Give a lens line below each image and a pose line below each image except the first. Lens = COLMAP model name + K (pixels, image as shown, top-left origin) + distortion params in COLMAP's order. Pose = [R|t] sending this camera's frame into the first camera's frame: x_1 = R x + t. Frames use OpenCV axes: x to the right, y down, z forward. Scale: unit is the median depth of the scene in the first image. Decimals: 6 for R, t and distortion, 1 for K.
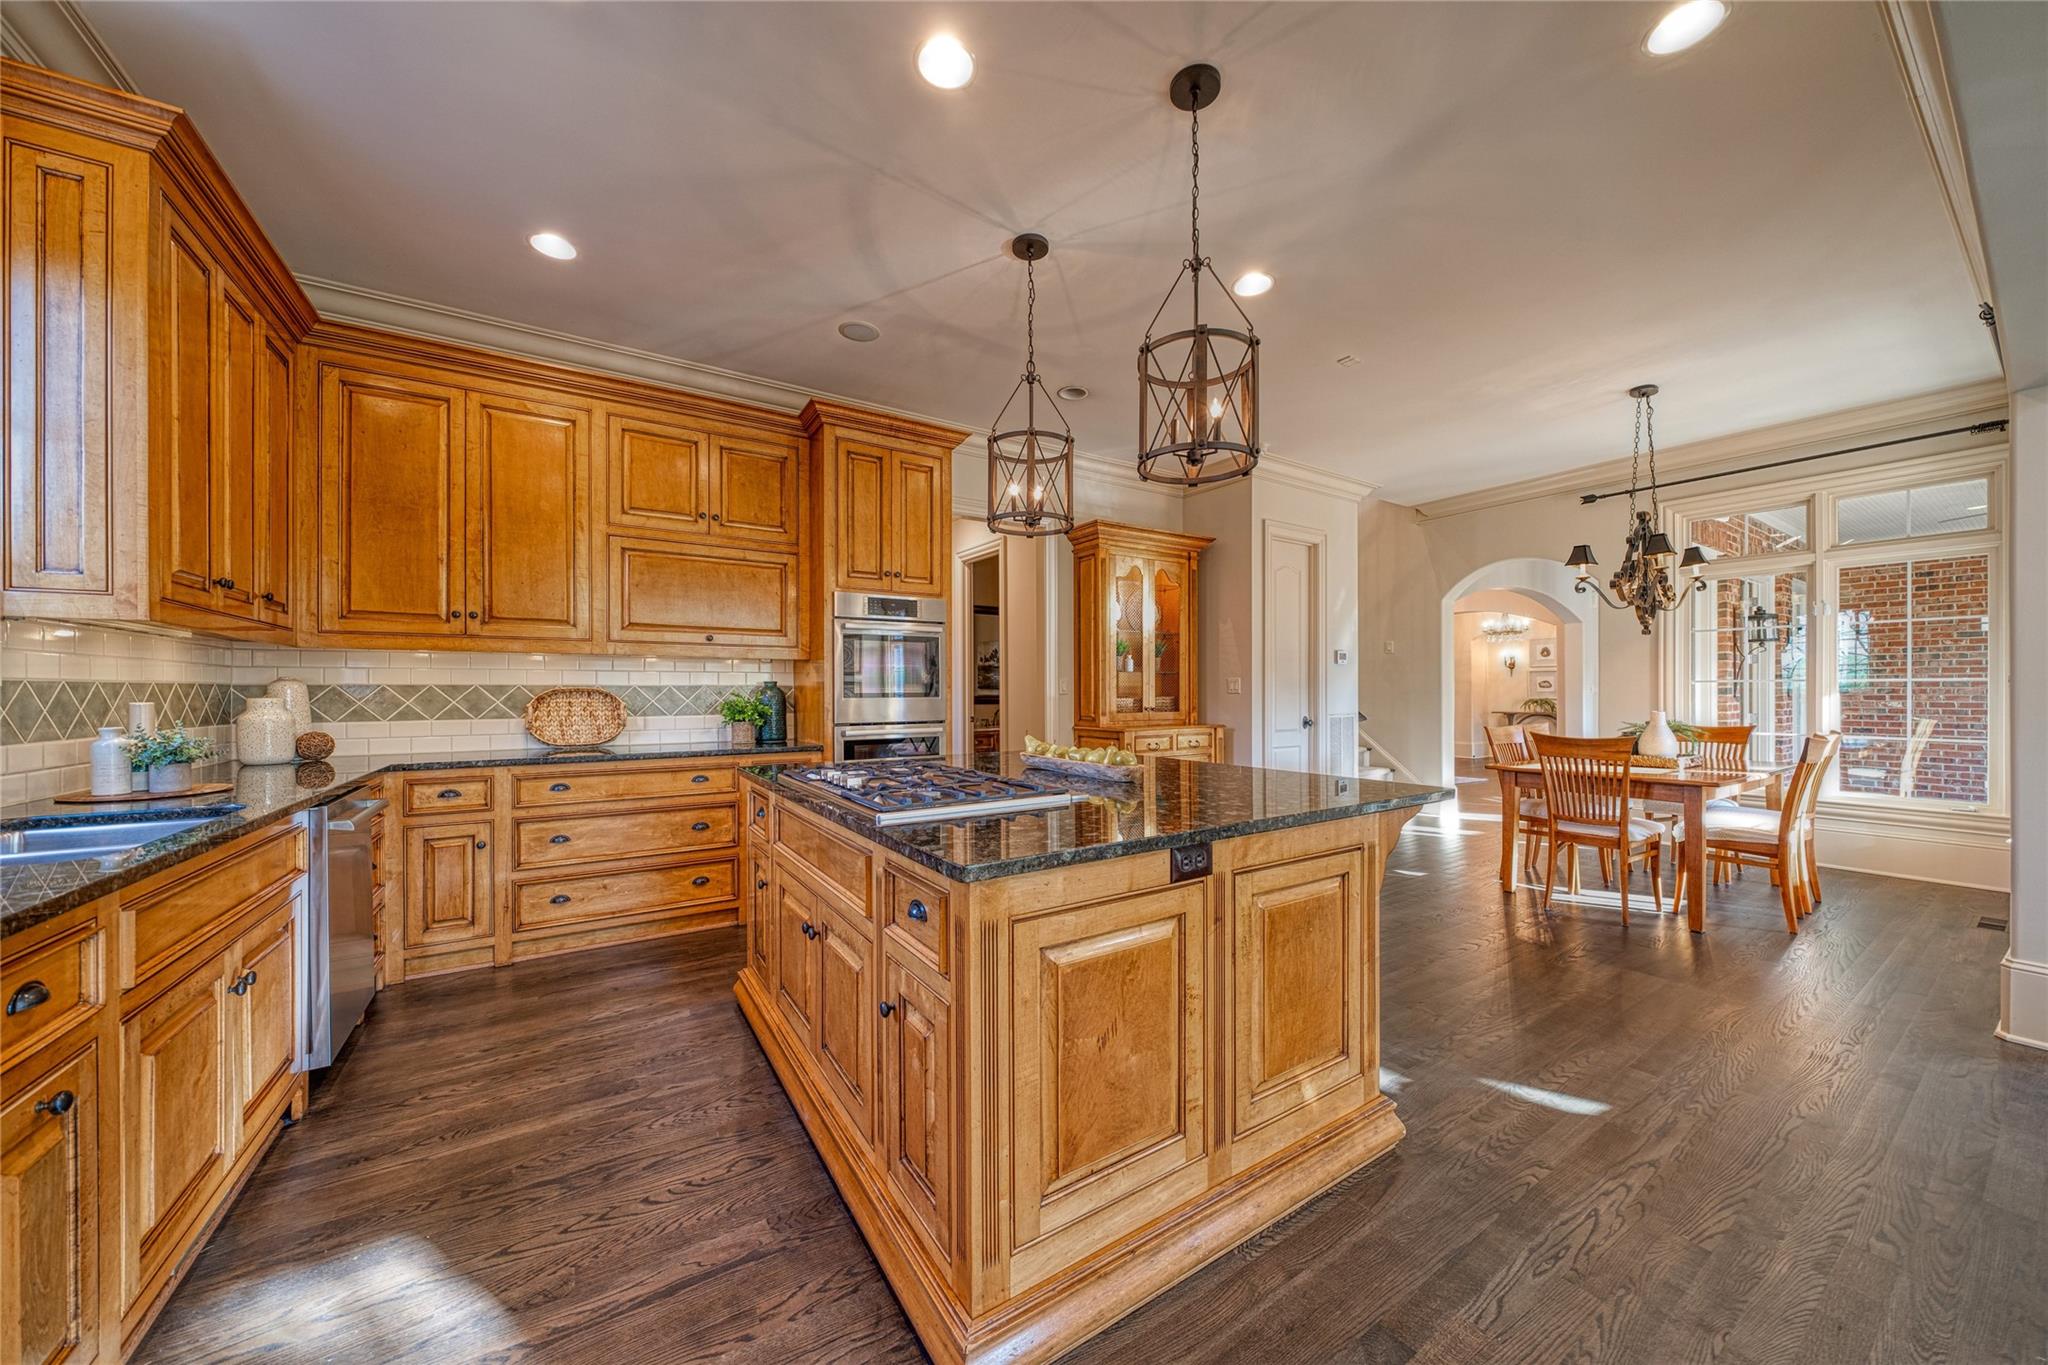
lens RADIAL K [[701.4, 0, 1017.9], [0, 701.4, 692.8], [0, 0, 1]] dist [-0.007526, 0.000170]
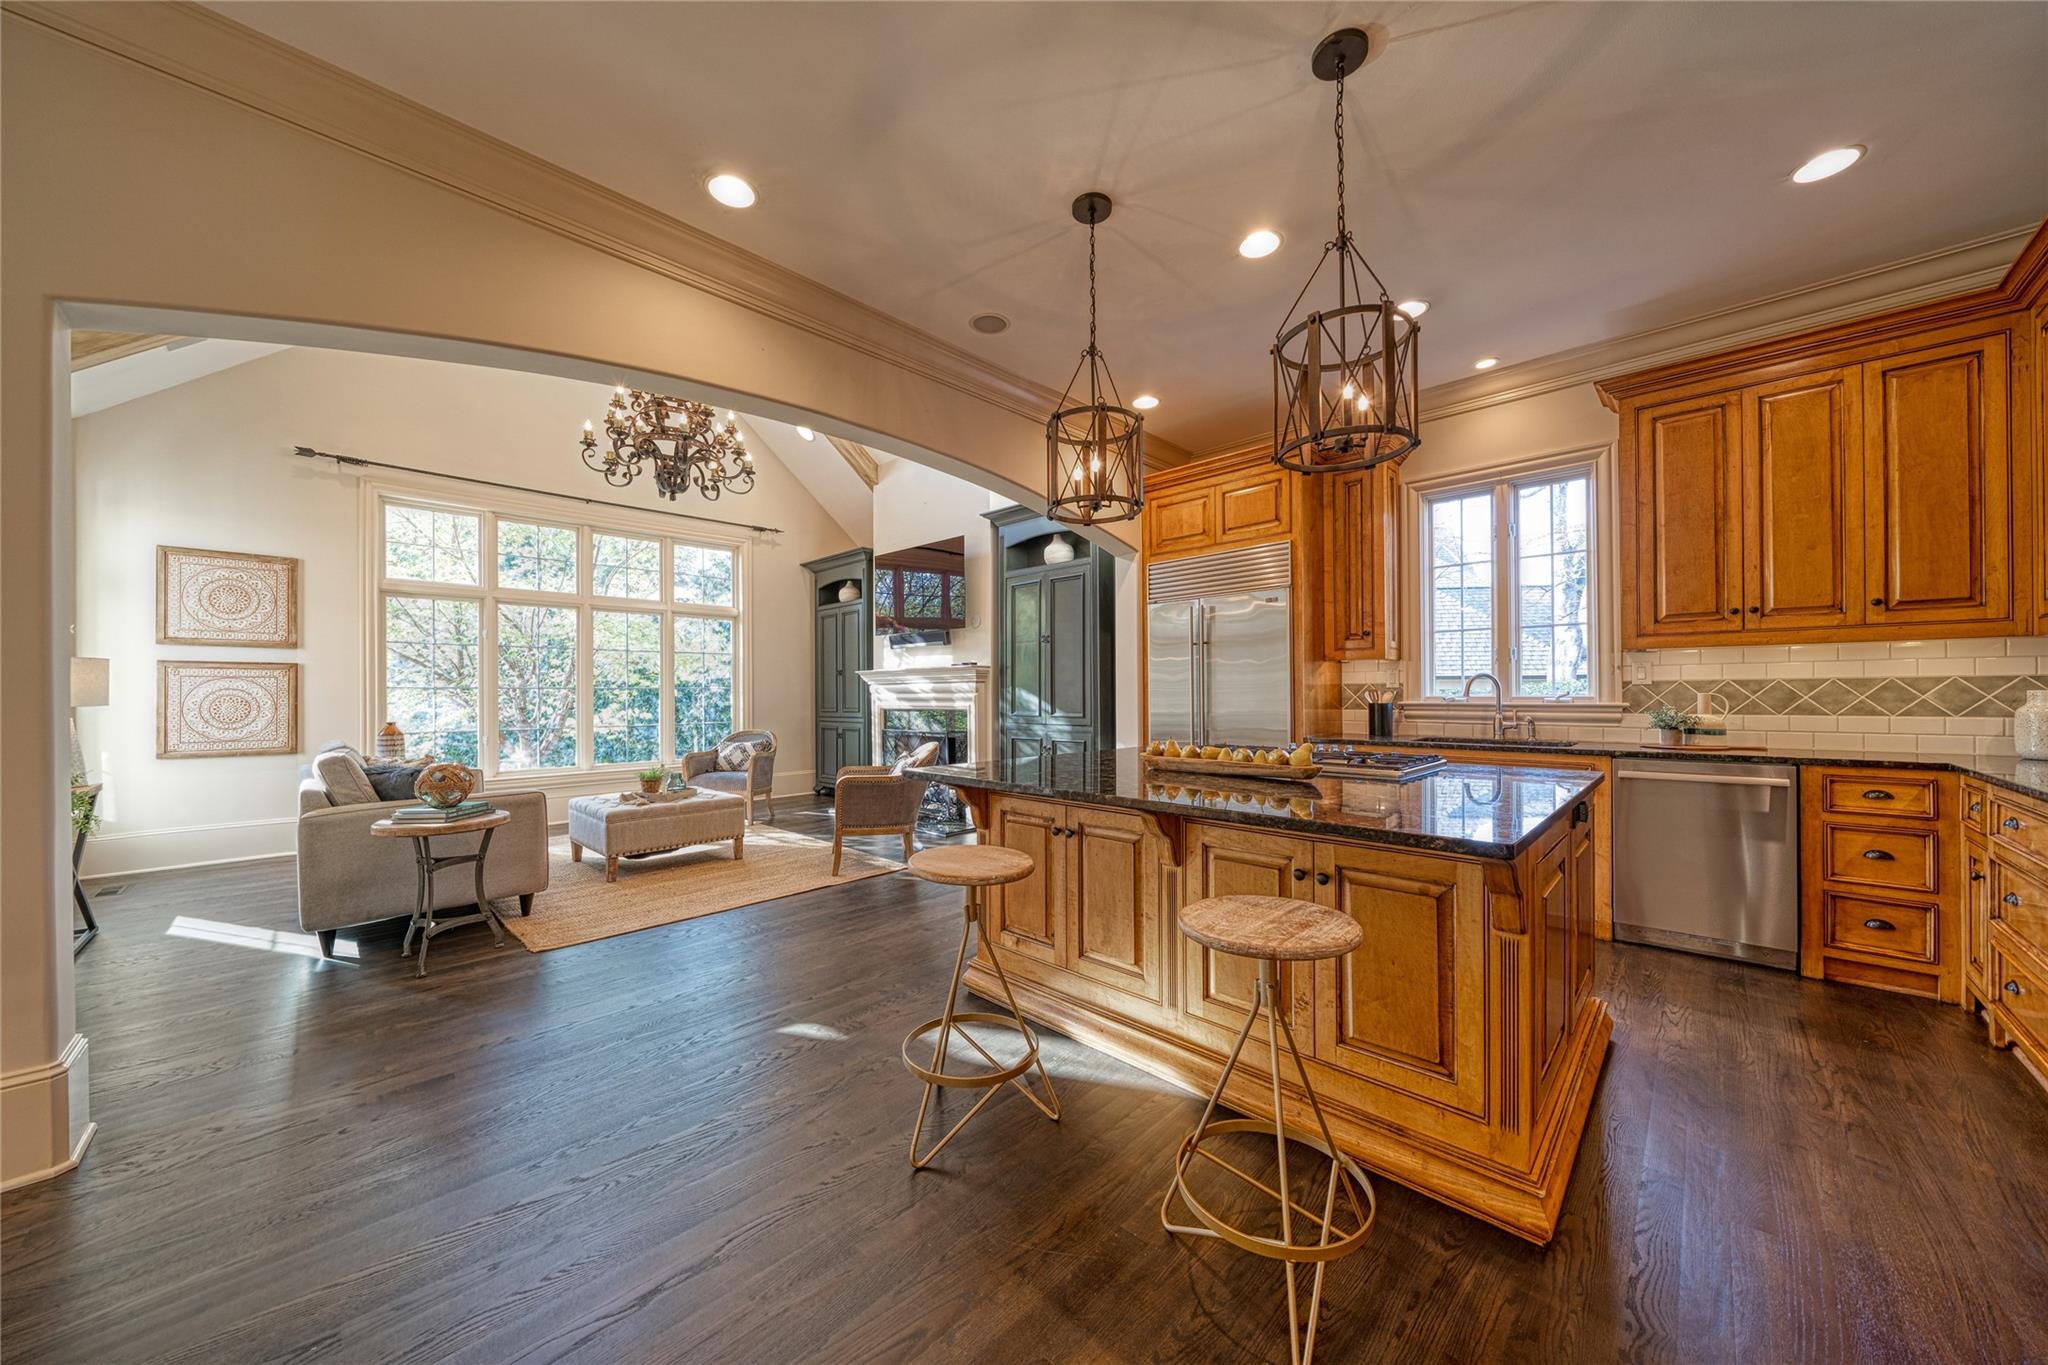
lens RADIAL K [[701.4, 0, 1026.5], [0, 701.4, 689.4], [0, 0, 1]] dist [-0.007526, 0.000170]
pose [[-0.970934, 0.008029, -0.239213, 0.425336], [0.008818, 0.999959, -0.002226, -0.002868], [0.239185, -0.004271, -0.970965, 1.337450]]
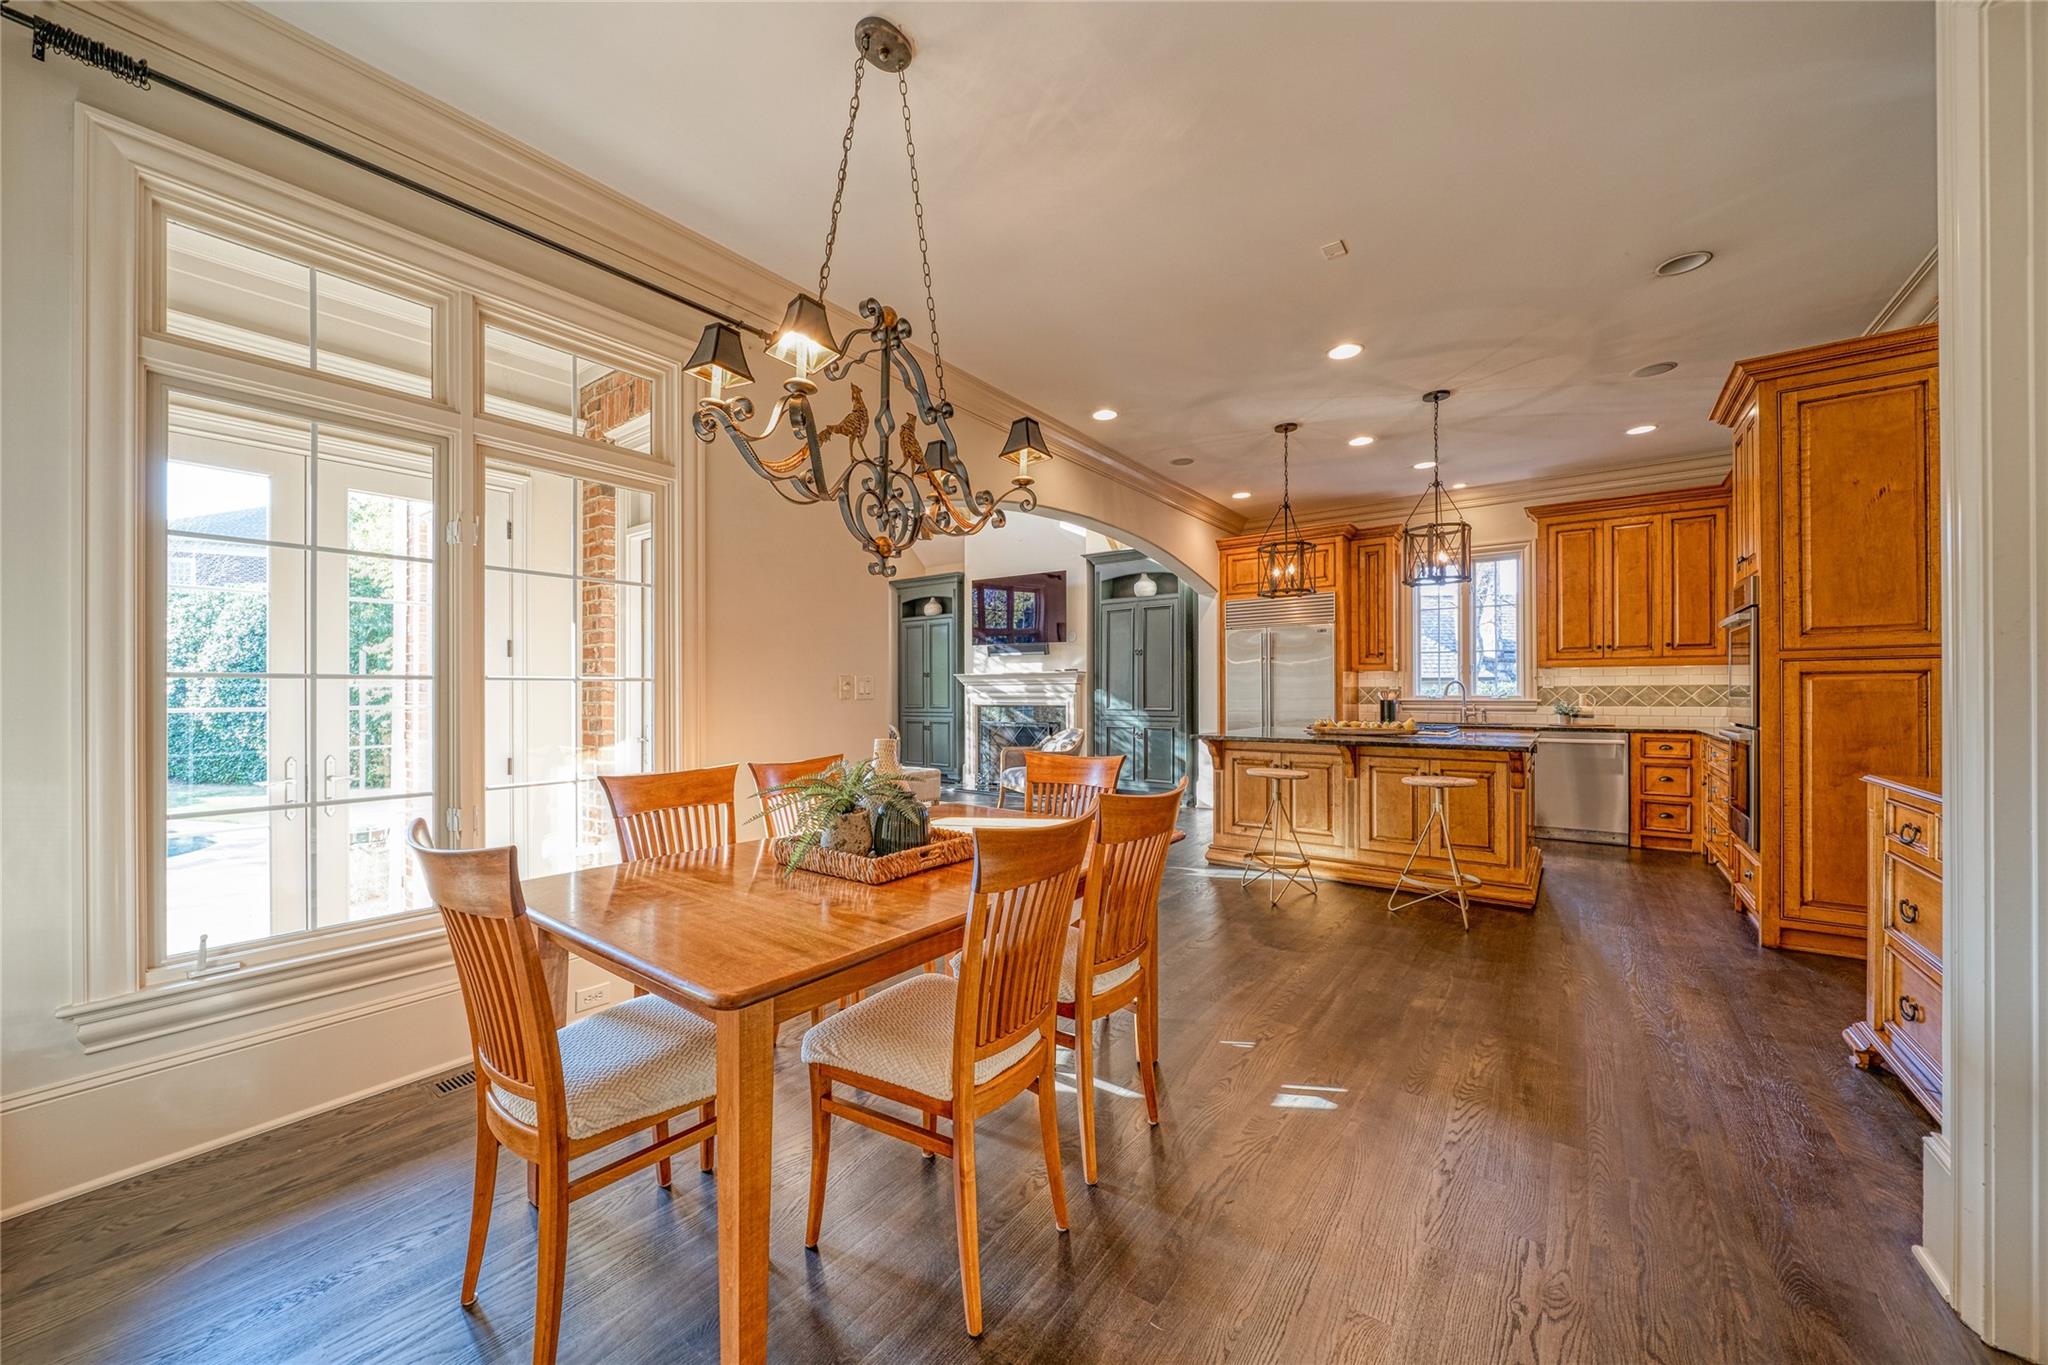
lens RADIAL K [[749.5, 0, 1008.2], [0, 749.5, 692.0], [0, 0, 1]] dist [-0.010238, -0.000318]
pose [[-0.934147, 0.007504, -0.356810, 1.219621], [0.006728, 0.999972, 0.003417, -0.010967], [0.356826, 0.000791, -0.934171, 1.809109]]
